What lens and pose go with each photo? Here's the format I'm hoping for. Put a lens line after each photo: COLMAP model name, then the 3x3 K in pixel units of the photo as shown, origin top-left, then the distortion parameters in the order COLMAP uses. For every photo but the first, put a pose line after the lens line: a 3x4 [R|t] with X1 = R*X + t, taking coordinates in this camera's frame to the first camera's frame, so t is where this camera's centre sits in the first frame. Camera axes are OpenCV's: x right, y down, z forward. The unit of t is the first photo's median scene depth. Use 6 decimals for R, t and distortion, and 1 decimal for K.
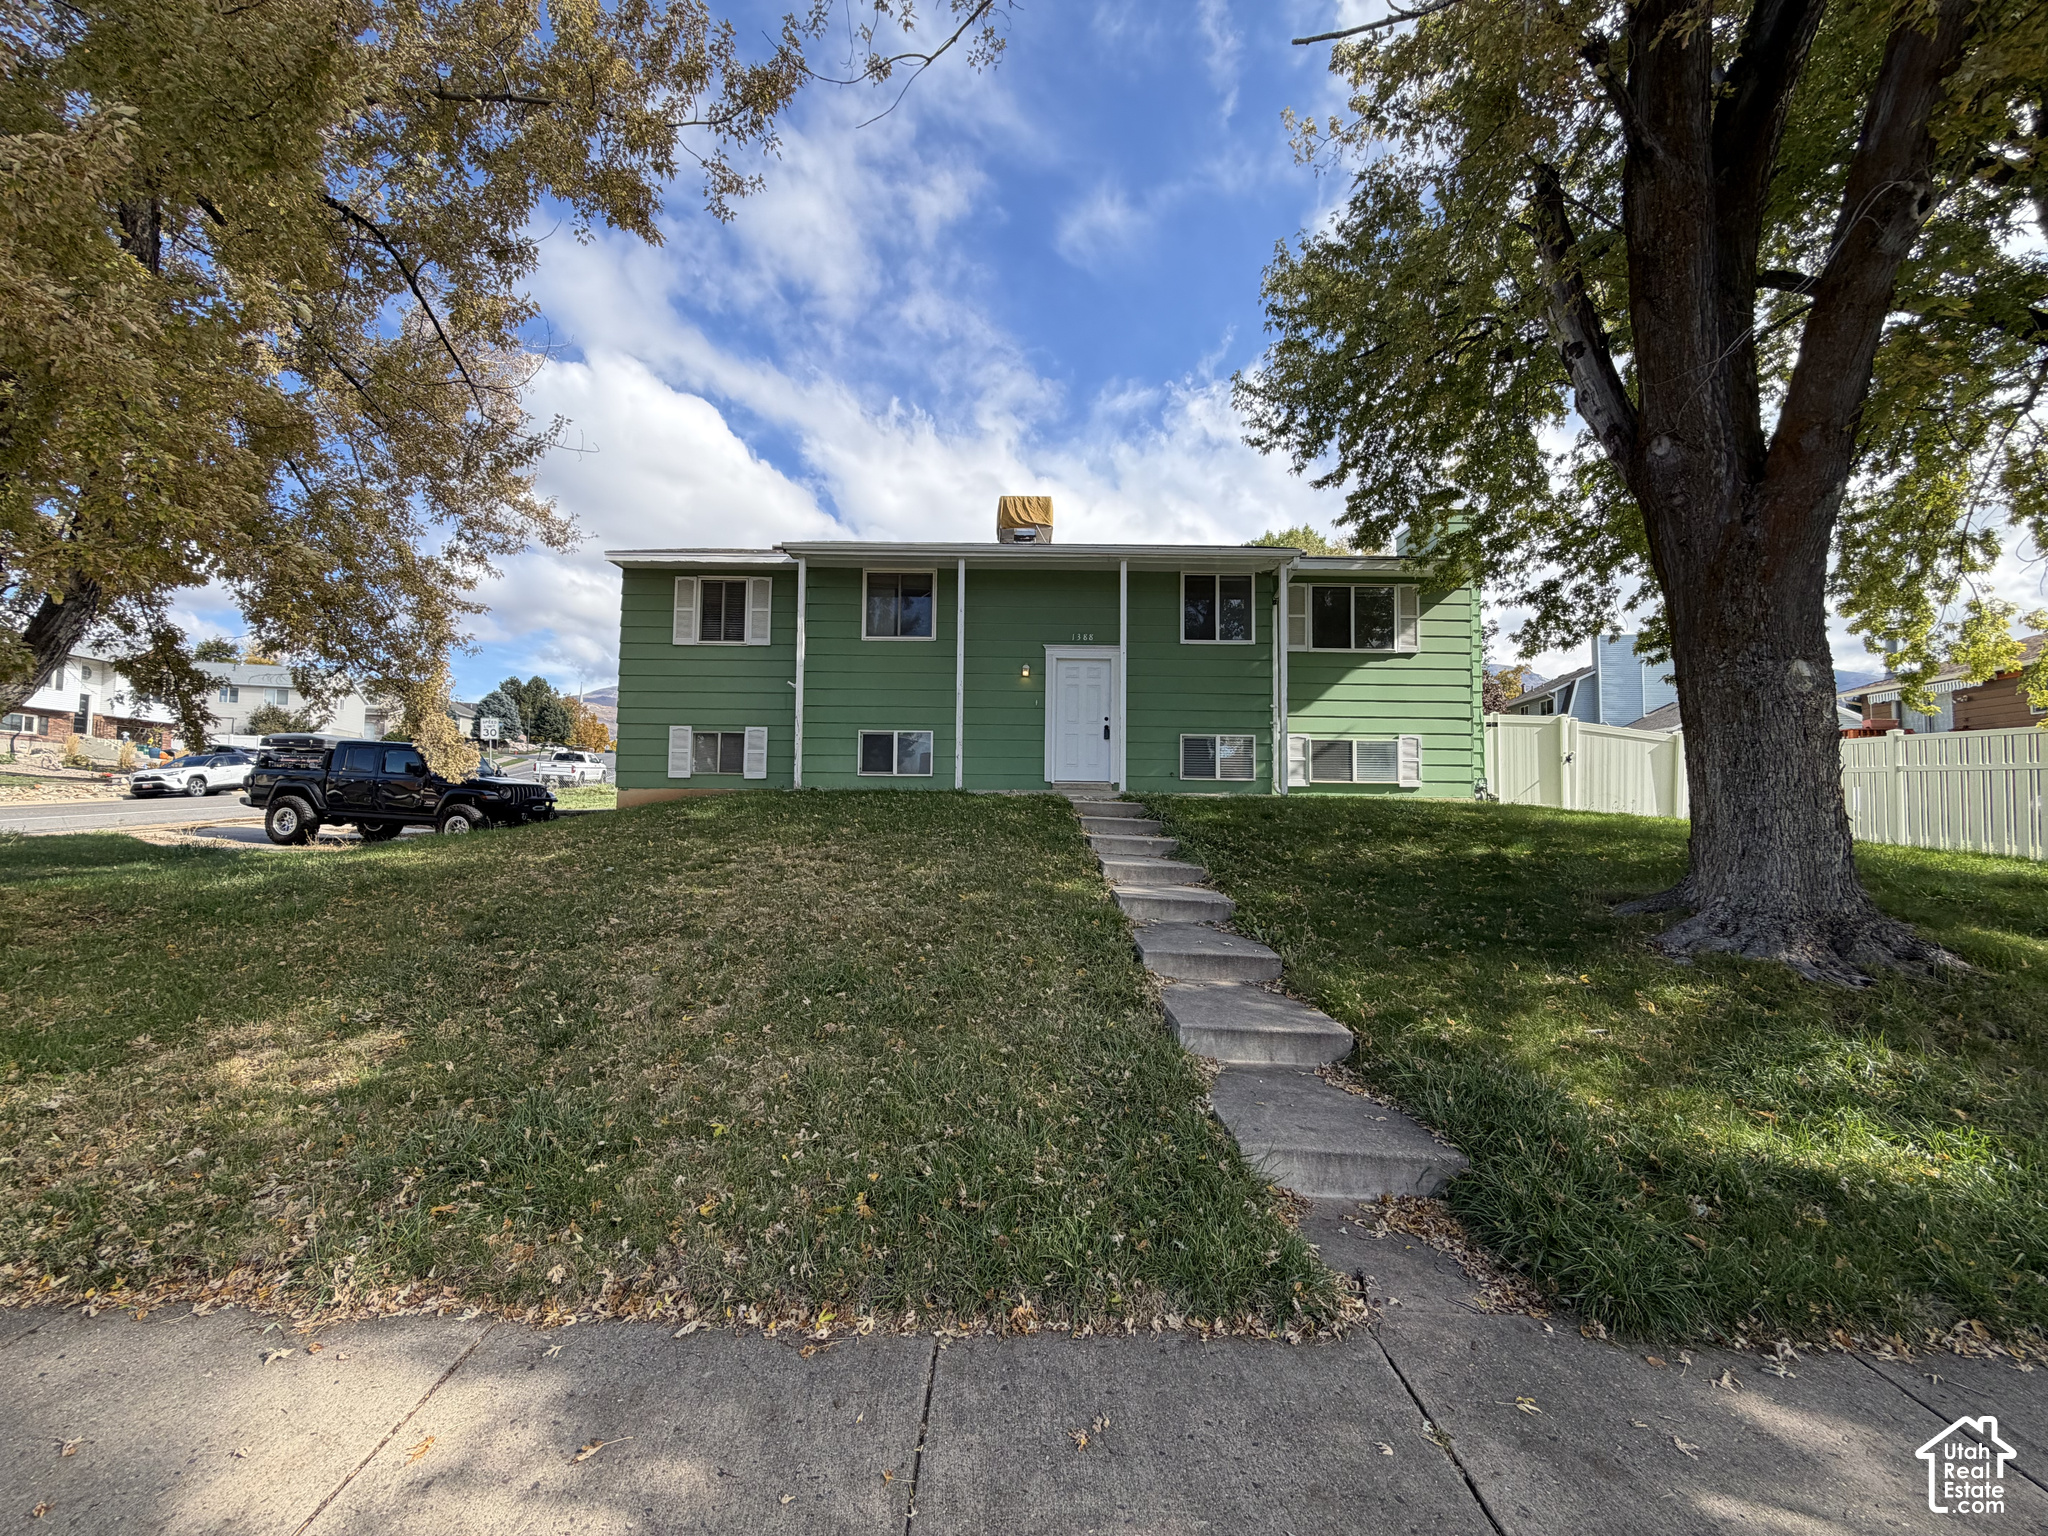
lens RADIAL K [[820.2, 0, 1024.0], [0, 820.2, 768.0], [0, 0, 1]] dist [-0.000229, -0.000029]
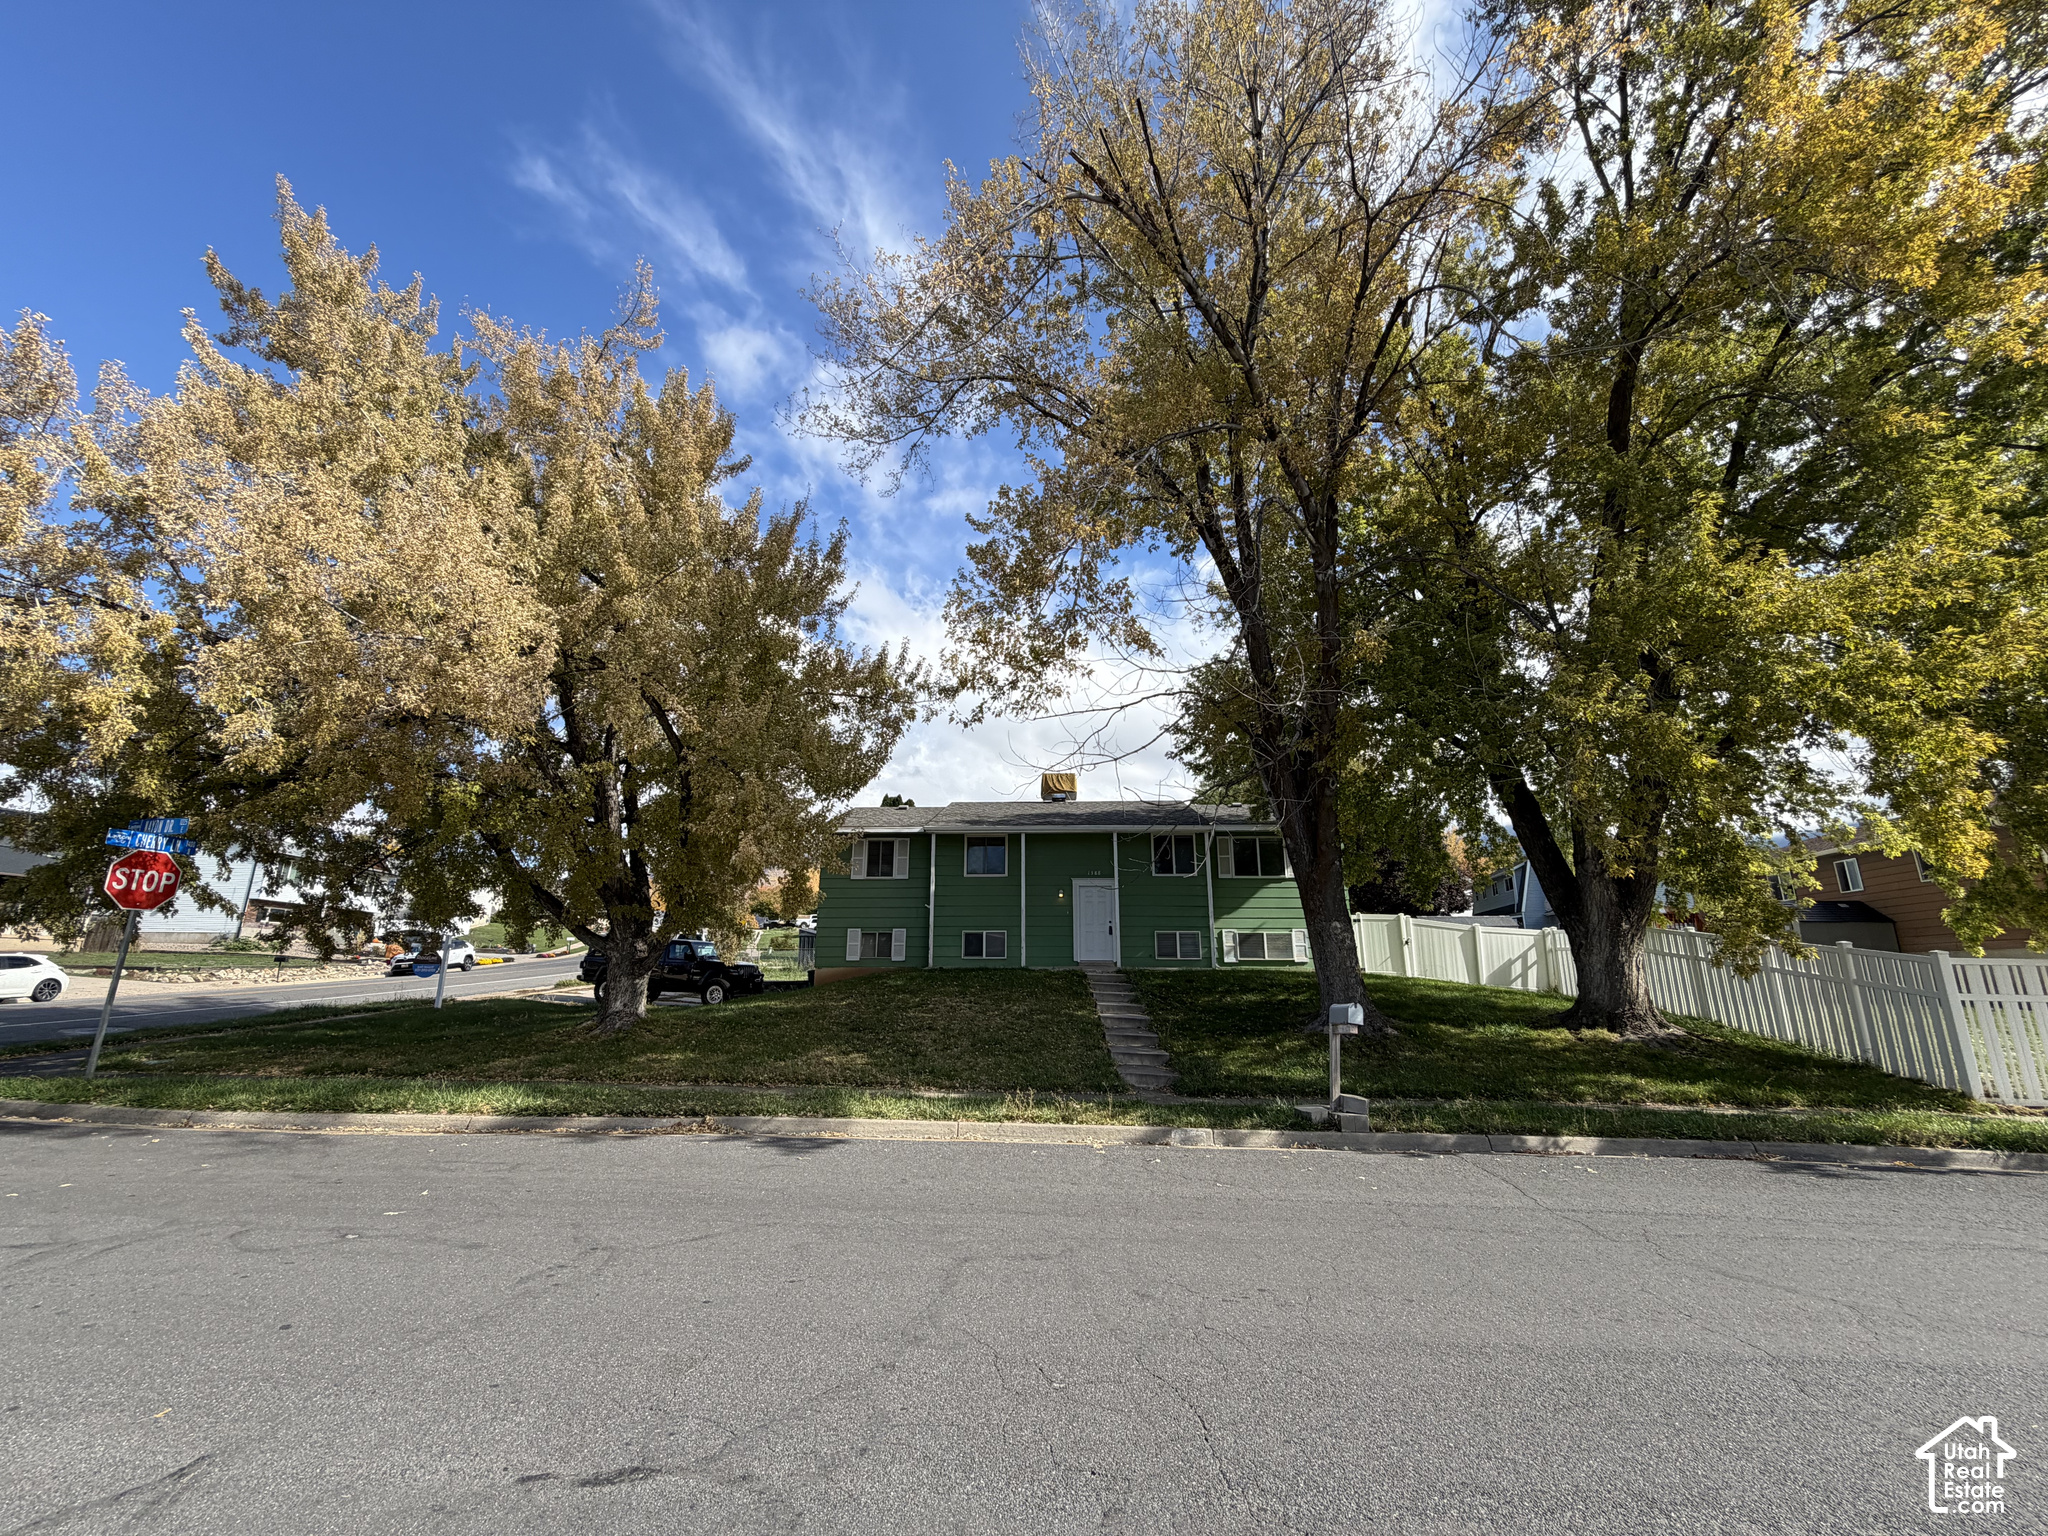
lens RADIAL K [[820.2, 0, 1024.0], [0, 820.2, 768.0], [0, 0, 1]] dist [-0.000229, -0.000029]
pose [[0.998737, -0.019545, -0.046286, 0.009774], [0.009827, 0.979433, -0.201528, -0.031164], [0.049272, 0.200819, 0.978388, -0.674586]]
